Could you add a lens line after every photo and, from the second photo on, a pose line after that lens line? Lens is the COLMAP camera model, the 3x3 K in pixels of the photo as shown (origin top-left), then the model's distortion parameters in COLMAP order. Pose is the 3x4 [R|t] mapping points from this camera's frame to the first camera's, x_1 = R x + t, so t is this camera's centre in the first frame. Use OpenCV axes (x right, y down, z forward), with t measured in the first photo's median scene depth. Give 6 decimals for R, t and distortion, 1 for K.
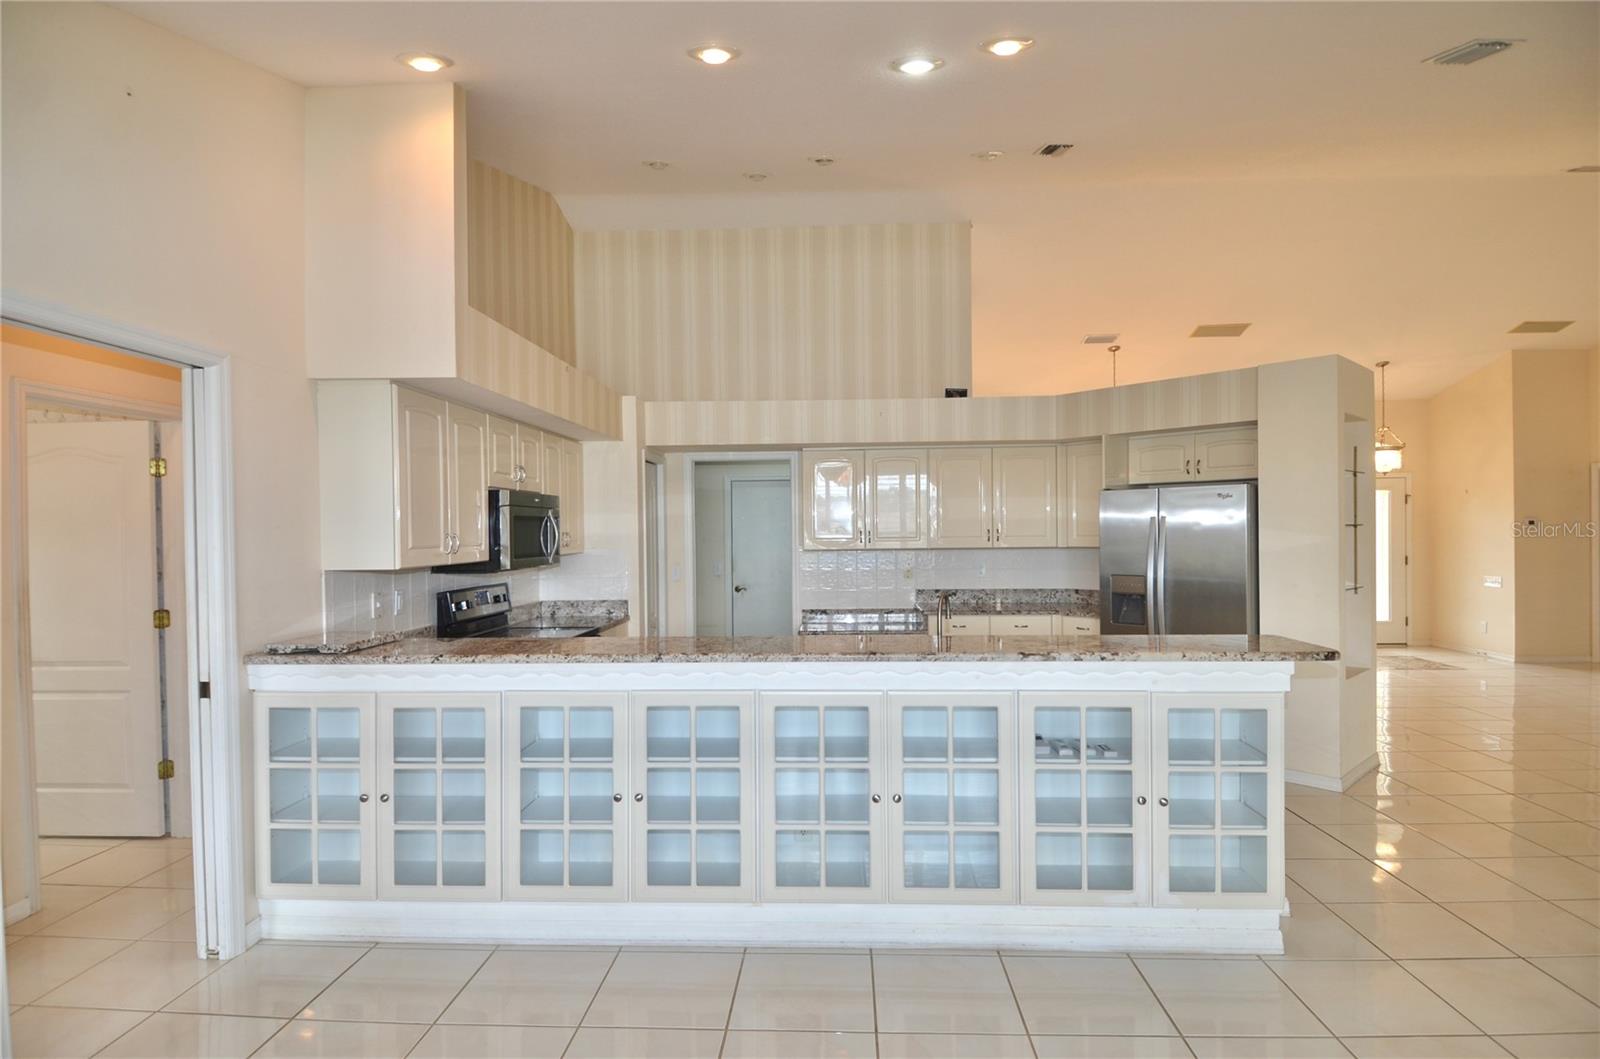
lens RADIAL K [[857.5, 0, 804.5], [0, 857.5, 545.9], [0, 0, 1]] dist [0.053164, -0.058967]
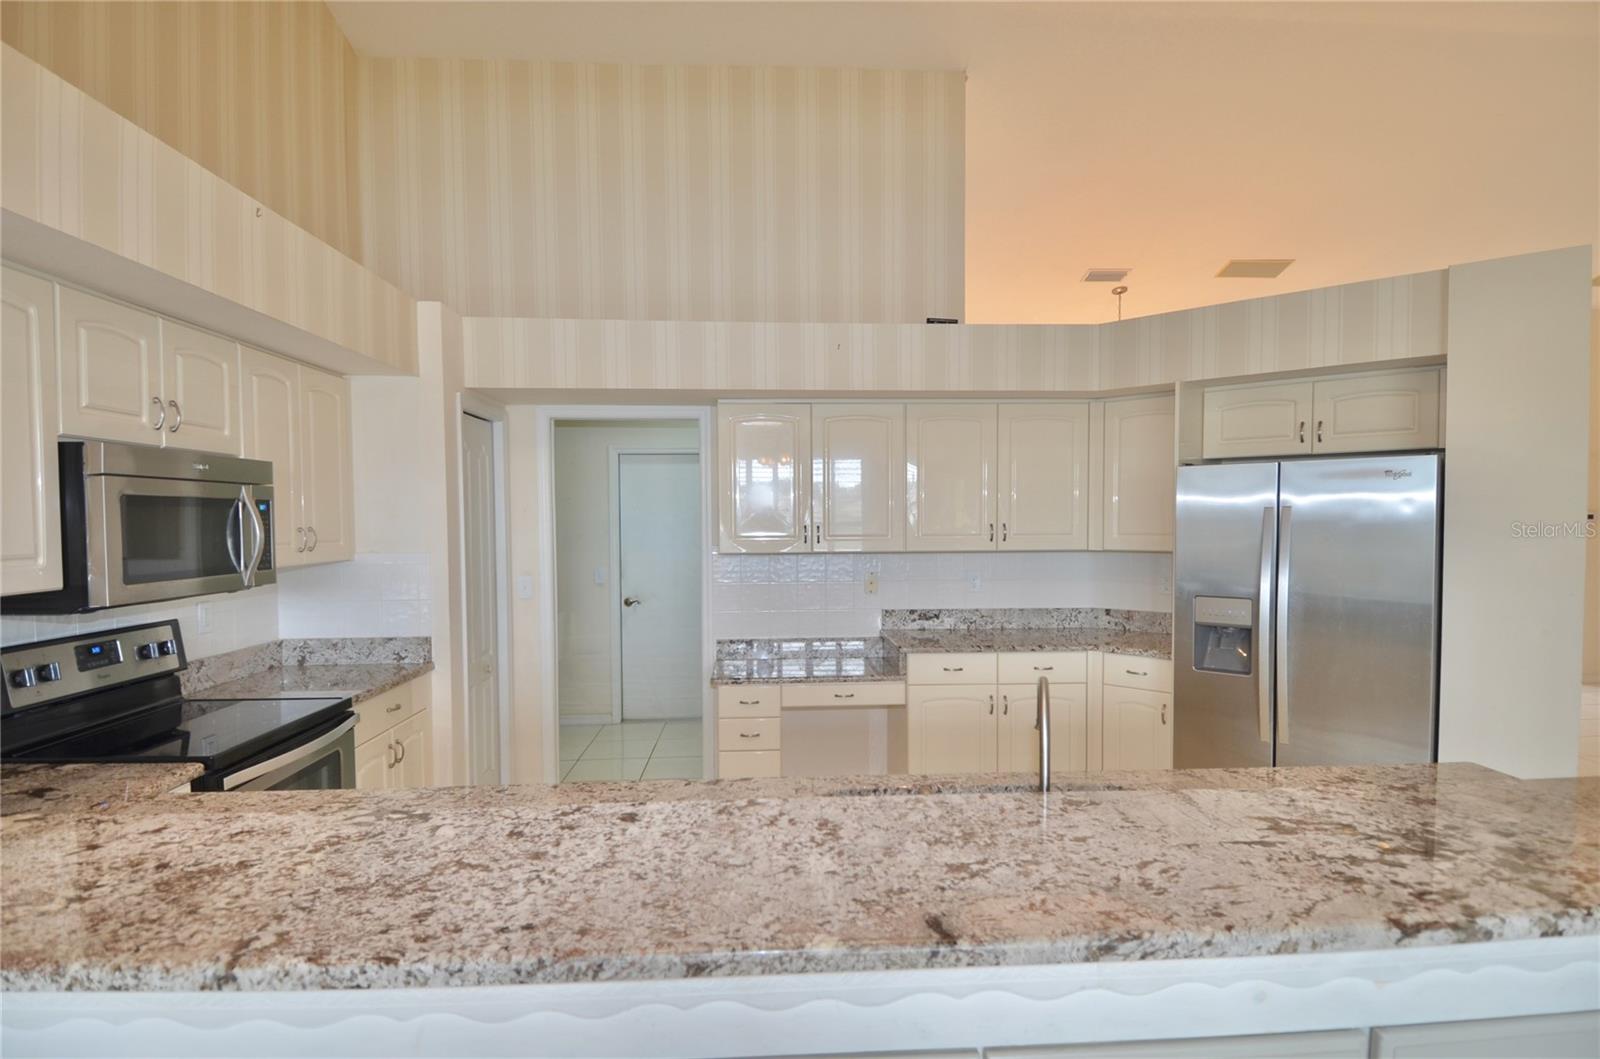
lens RADIAL K [[857.5, 0, 804.5], [0, 857.5, 545.9], [0, 0, 1]] dist [0.053164, -0.058967]
pose [[0.995037, 0.001480, 0.099496, -0.001401], [-0.002773, 0.999914, 0.012855, -0.010634], [-0.099468, -0.013067, 0.994955, 0.356080]]
